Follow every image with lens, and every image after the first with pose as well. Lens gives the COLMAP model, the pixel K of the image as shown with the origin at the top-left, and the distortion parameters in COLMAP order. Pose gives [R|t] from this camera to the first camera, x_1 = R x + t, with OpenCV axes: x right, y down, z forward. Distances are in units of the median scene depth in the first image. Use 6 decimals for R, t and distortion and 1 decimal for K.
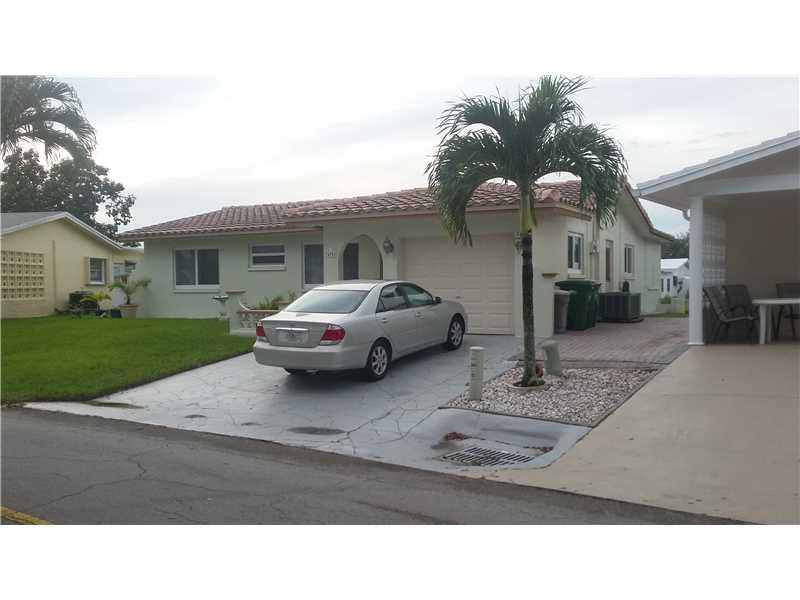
lens RADIAL K [[716.4, 0, 400.0], [0, 716.4, 300.0], [0, 0, 1]] dist [0.025709, -0.010131]
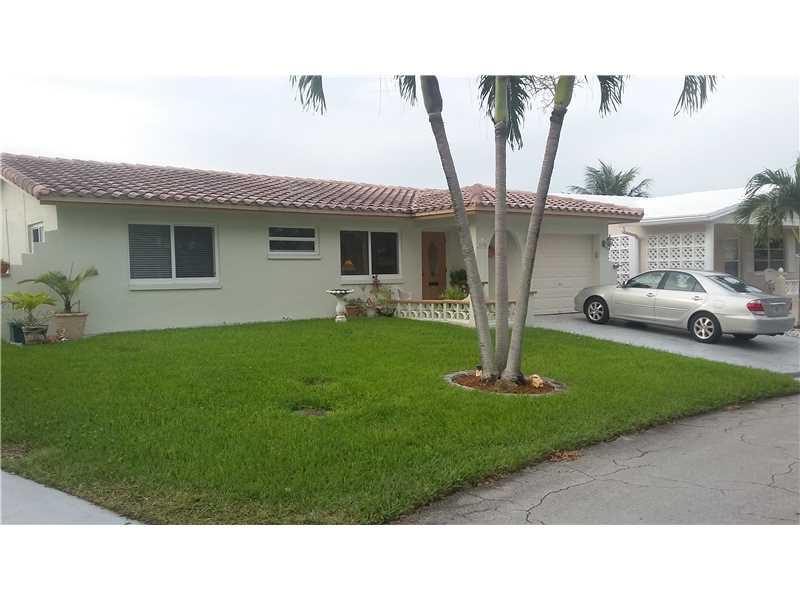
lens RADIAL K [[716.4, 0, 400.0], [0, 716.4, 300.0], [0, 0, 1]] dist [0.025709, -0.010131]
pose [[0.333646, -0.032692, 0.942131, -0.876169], [0.034792, 0.999145, 0.022350, -0.007880], [-0.942056, 0.025322, 0.334498, 0.590069]]
